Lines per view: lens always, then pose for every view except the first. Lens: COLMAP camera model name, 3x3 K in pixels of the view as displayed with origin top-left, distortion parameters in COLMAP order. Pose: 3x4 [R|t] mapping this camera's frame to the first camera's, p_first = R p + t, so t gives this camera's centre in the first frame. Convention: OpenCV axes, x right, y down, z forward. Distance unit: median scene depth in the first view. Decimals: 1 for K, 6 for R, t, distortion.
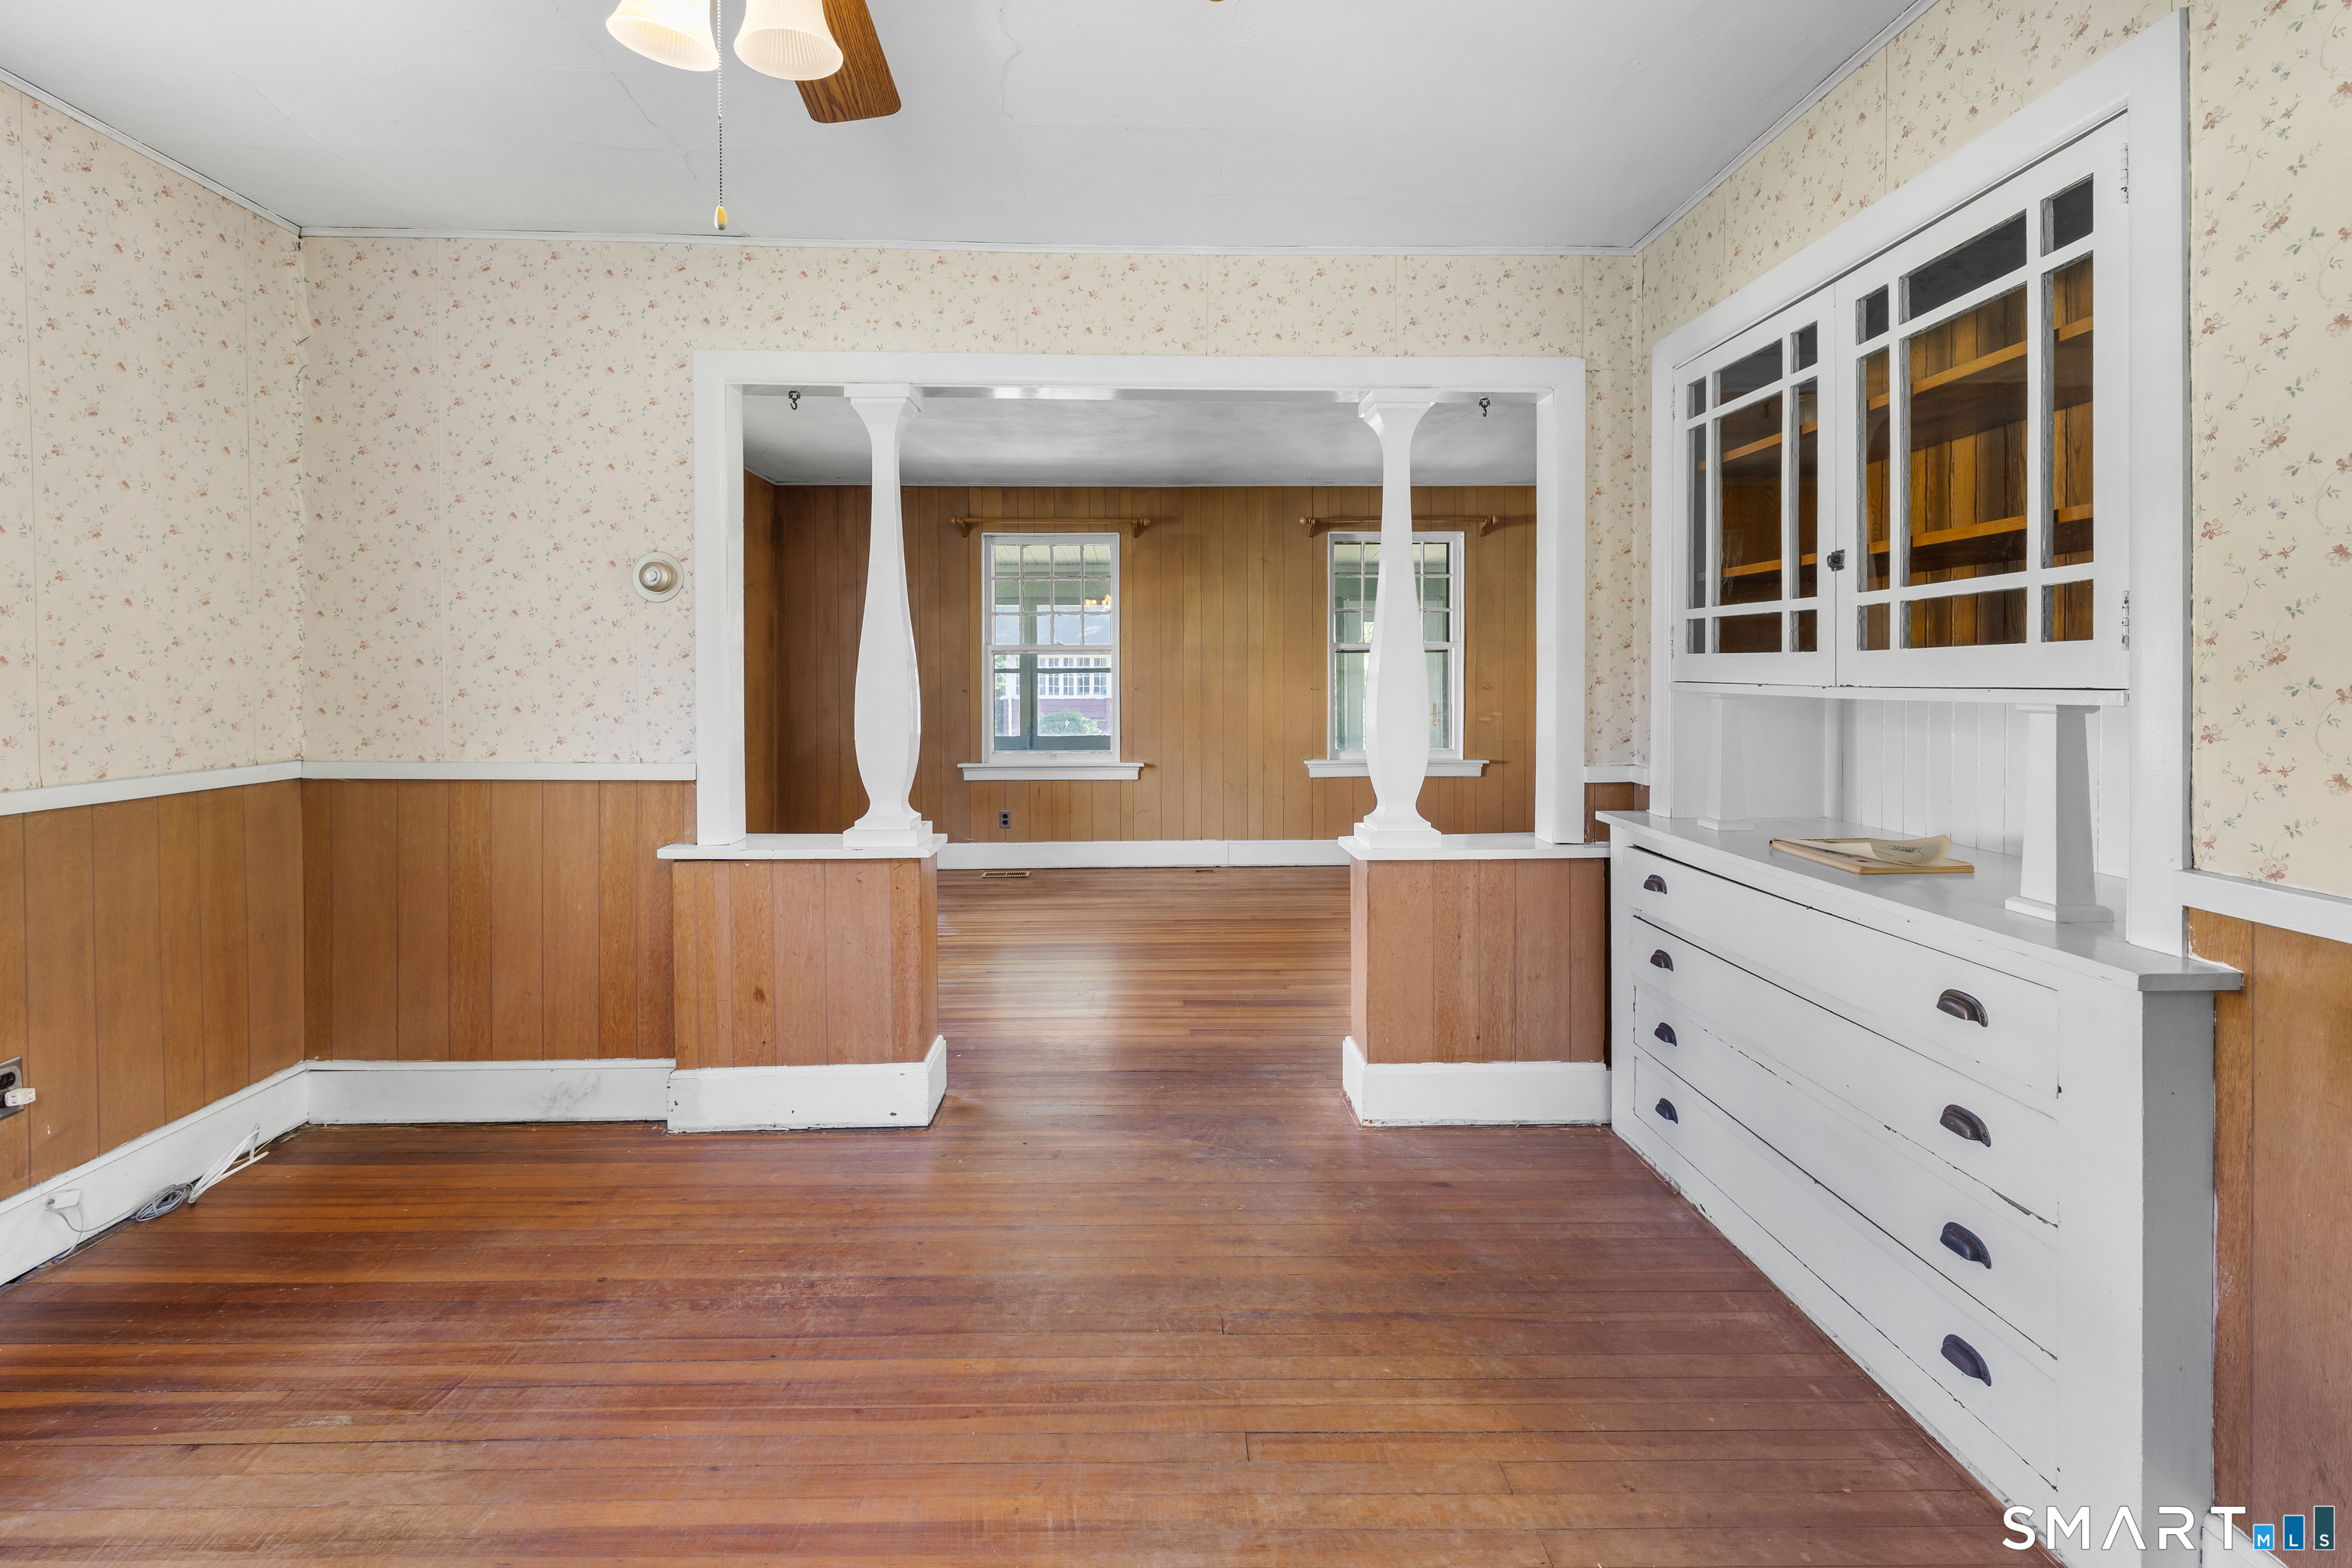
lens RADIAL K [[1020.5, 0, 1143.3], [0, 1020.5, 684.6], [0, 0, 1]] dist [-0.001972, 0.000553]
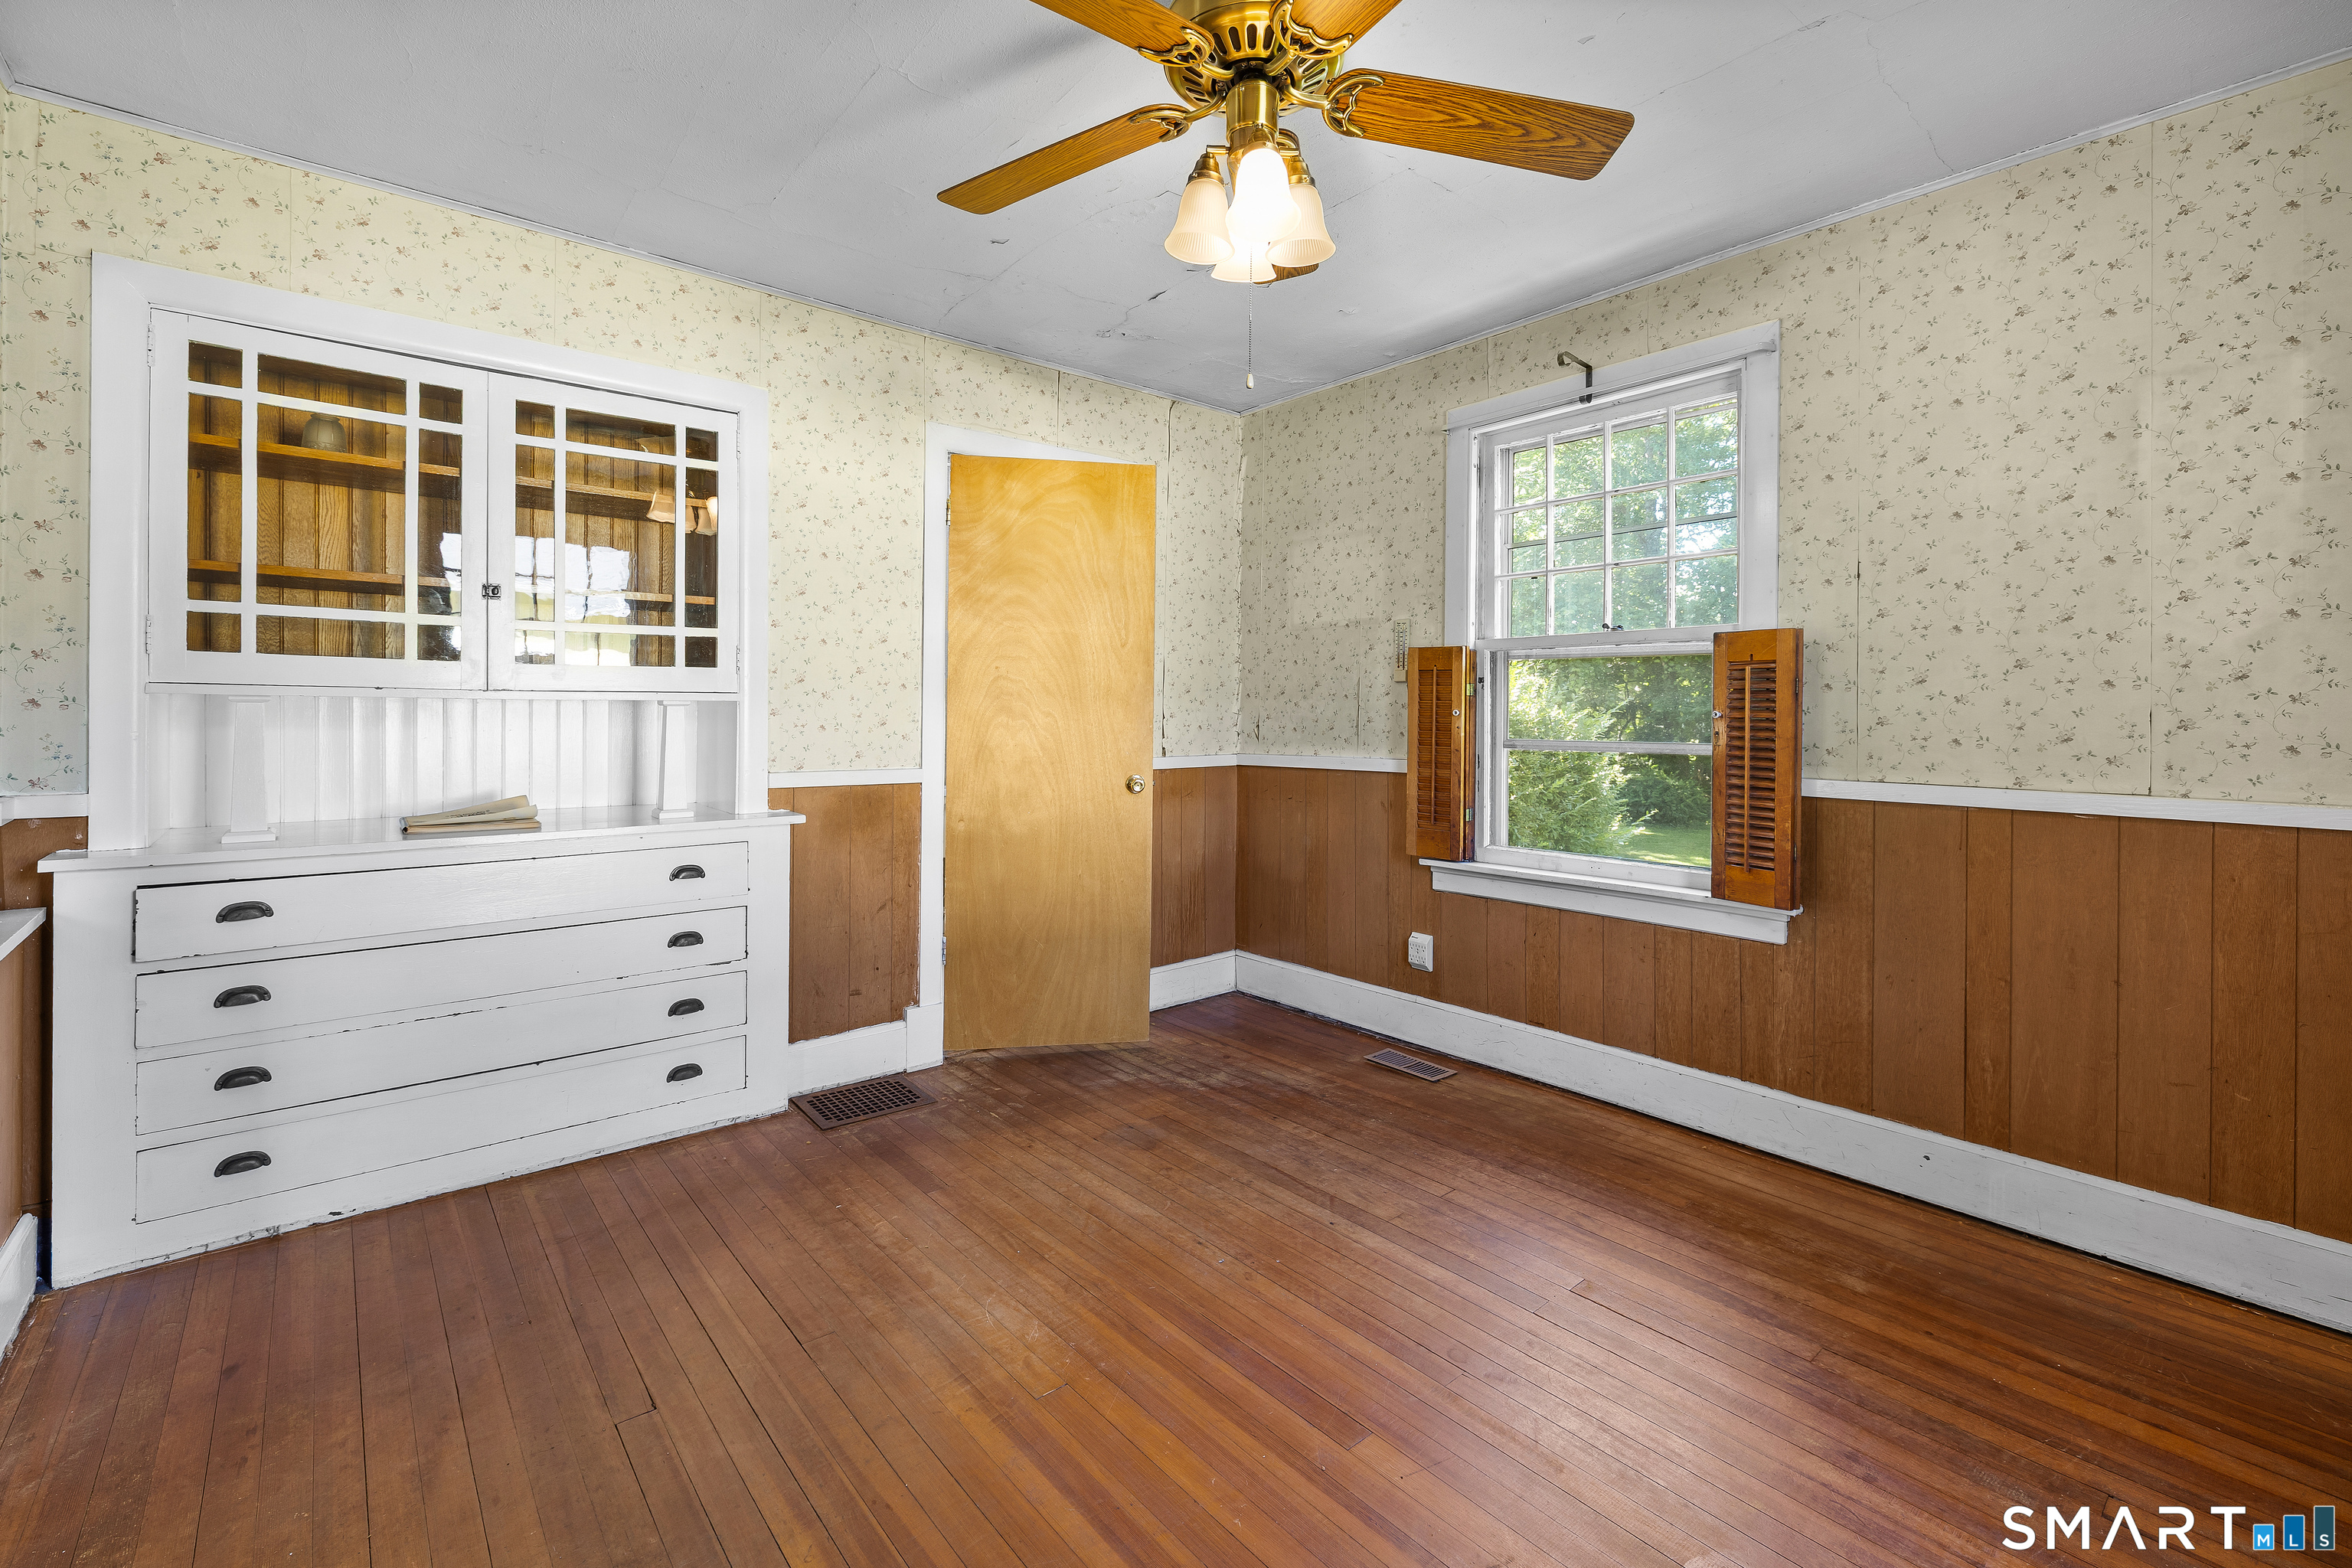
lens RADIAL K [[1020.5, 0, 1189.0], [0, 1020.5, 710.2], [0, 0, 1]] dist [-0.001972, 0.000553]
pose [[-0.647692, -0.004017, 0.761892, -0.699087], [0.001336, 0.999979, 0.006408, 0.016113], [-0.761901, 0.005168, -0.647672, 0.947356]]
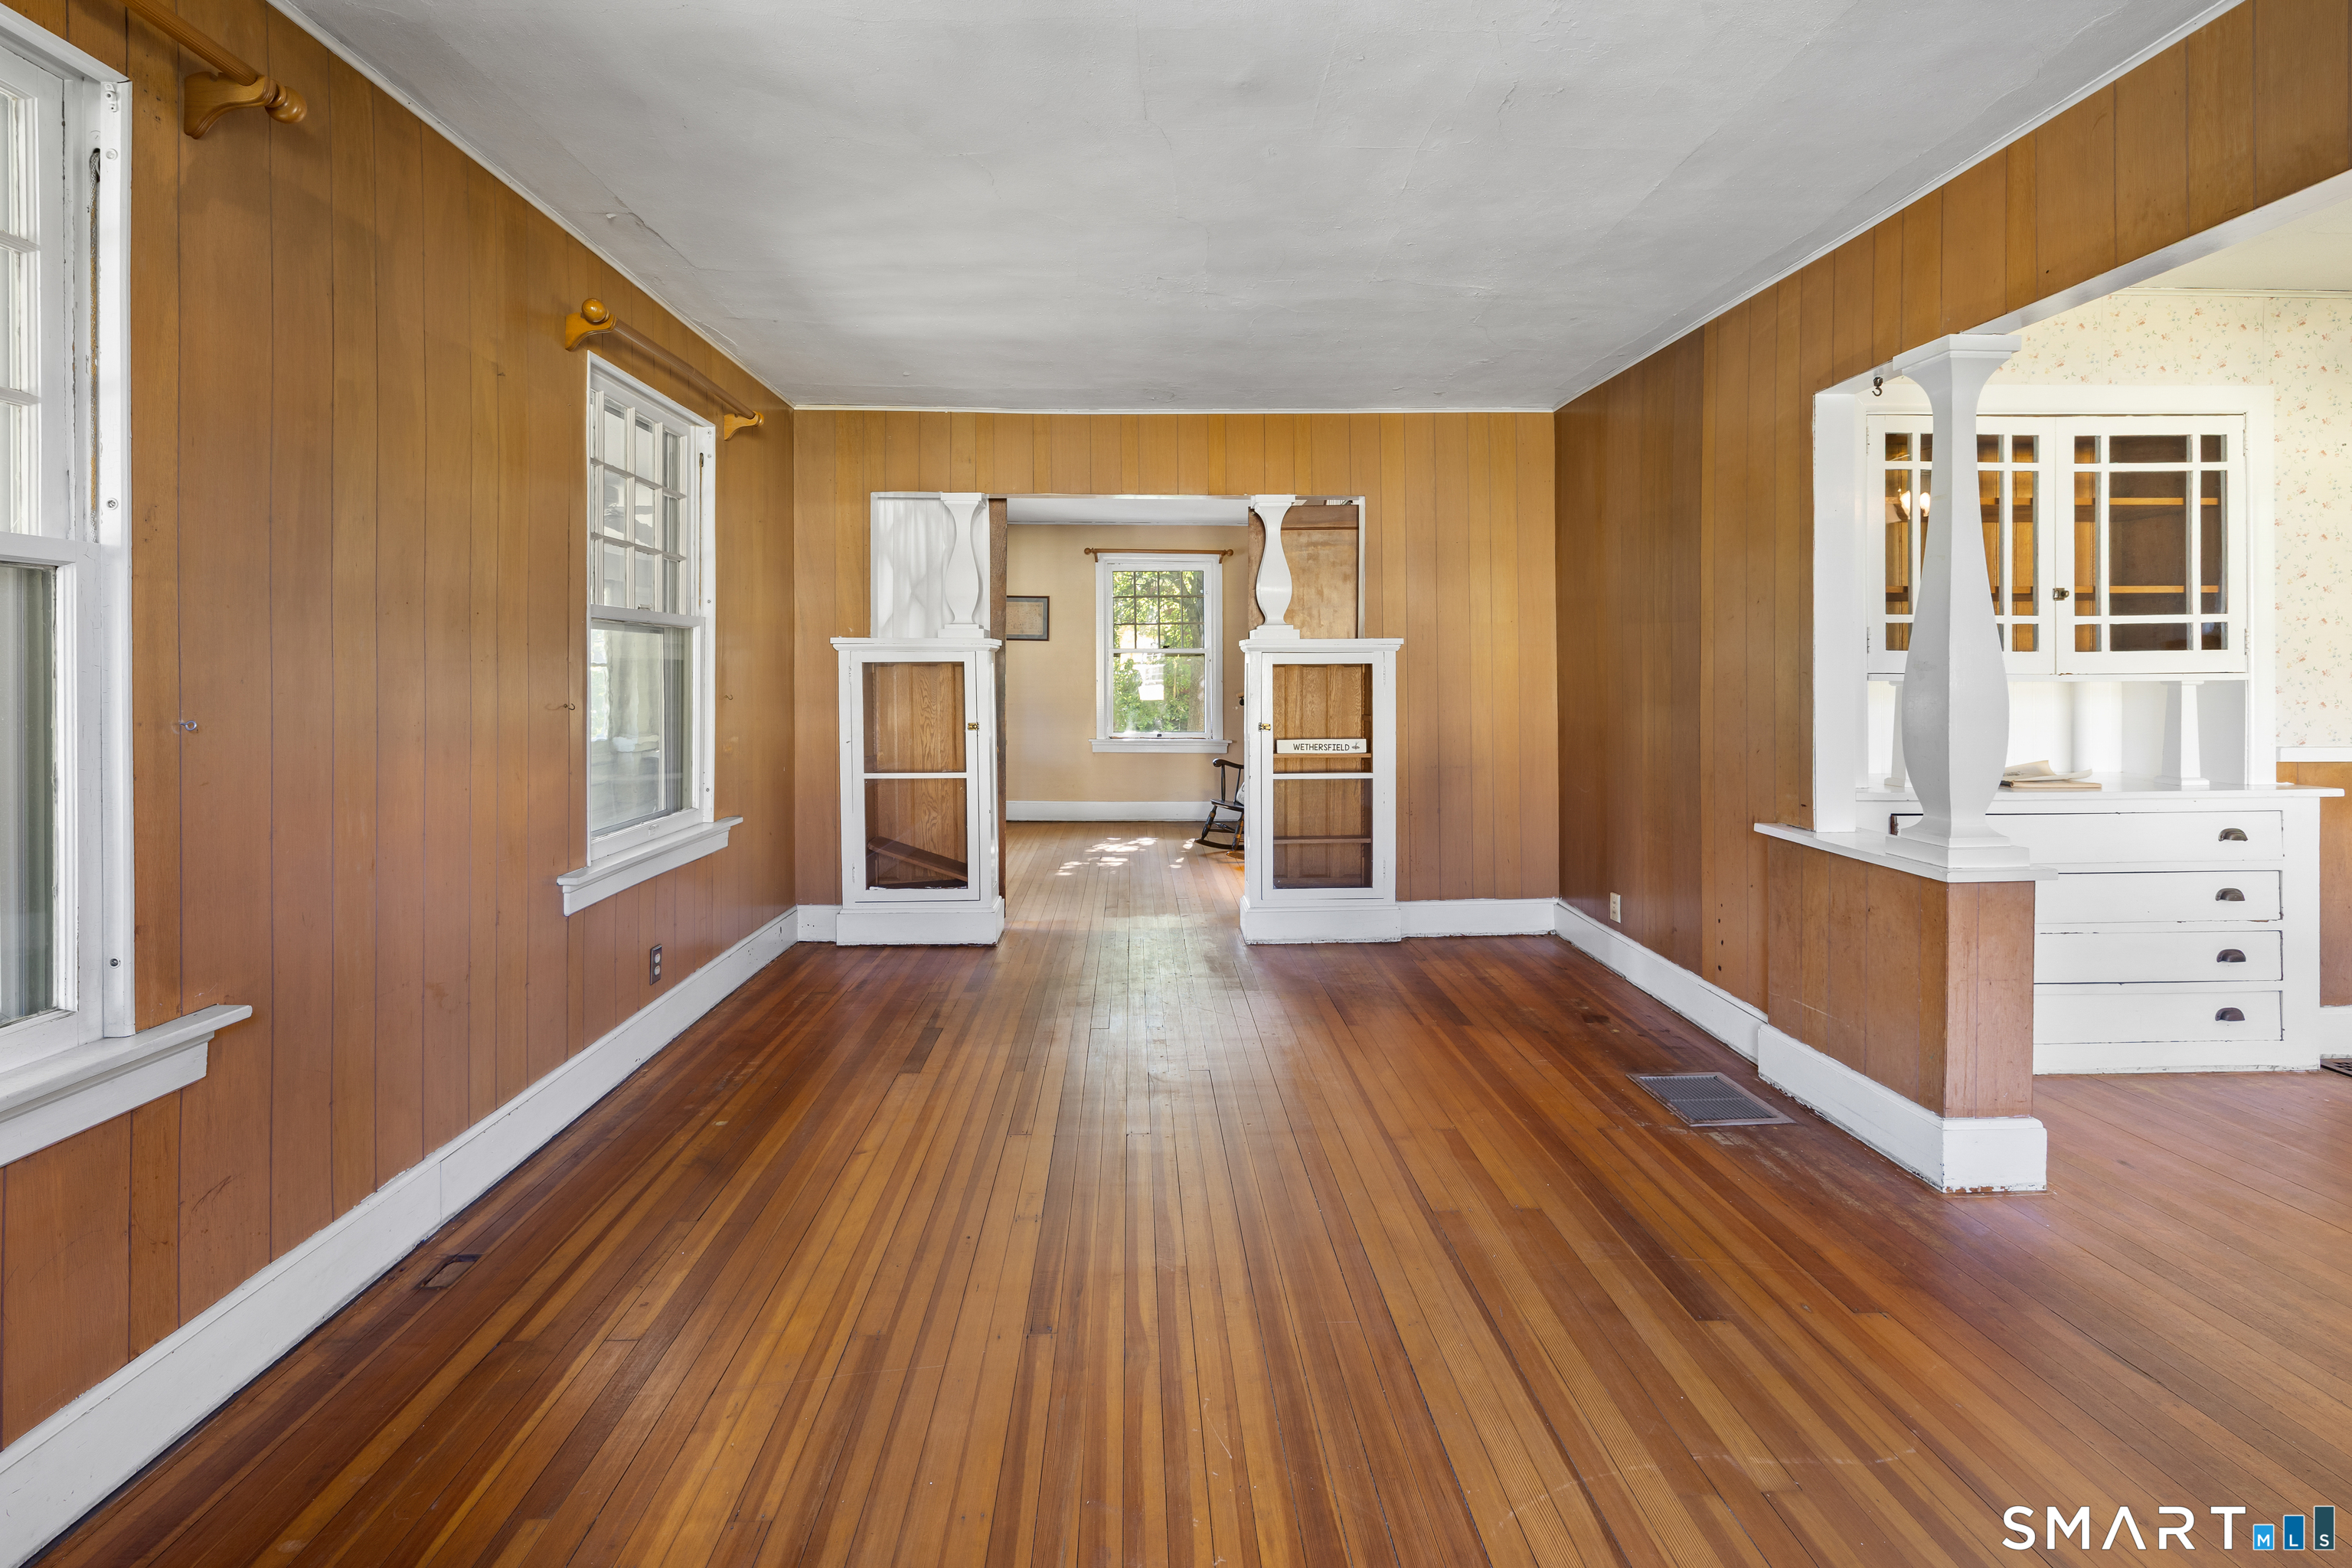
lens RADIAL K [[1020.5, 0, 1175.9], [0, 1020.5, 671.9], [0, 0, 1]] dist [-0.001972, 0.000553]
pose [[-0.029397, 0.004754, 0.999557, -0.696587], [0.014781, 0.999881, -0.004321, -0.012365], [-0.999459, 0.014647, -0.029464, 1.970768]]
